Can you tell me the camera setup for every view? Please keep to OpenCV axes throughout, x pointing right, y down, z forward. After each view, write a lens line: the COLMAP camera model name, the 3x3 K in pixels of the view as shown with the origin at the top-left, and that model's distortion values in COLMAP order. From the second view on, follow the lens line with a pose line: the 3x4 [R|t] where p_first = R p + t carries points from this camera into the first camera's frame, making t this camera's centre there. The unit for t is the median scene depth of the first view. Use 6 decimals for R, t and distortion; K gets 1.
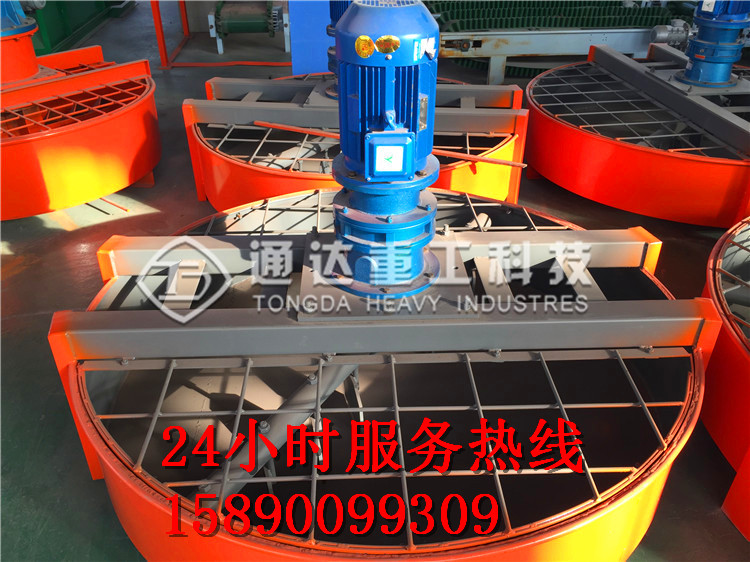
lens RADIAL K [[637.1, 0, 371.5], [0, 637.1, 280.7], [0, 0, 1]] dist [0.046539, -0.069890]
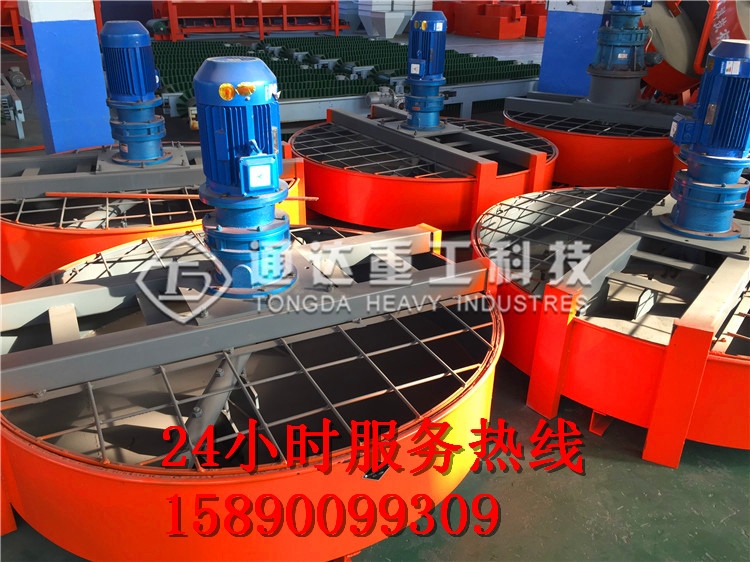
lens RADIAL K [[637.1, 0, 376.5], [0, 637.1, 281.3], [0, 0, 1]] dist [0.046539, -0.069890]
pose [[0.902639, -0.166356, 0.396950, -0.179933], [0.211526, 0.974678, -0.072521, 0.091897], [-0.374834, 0.149425, 0.914971, -0.130088]]
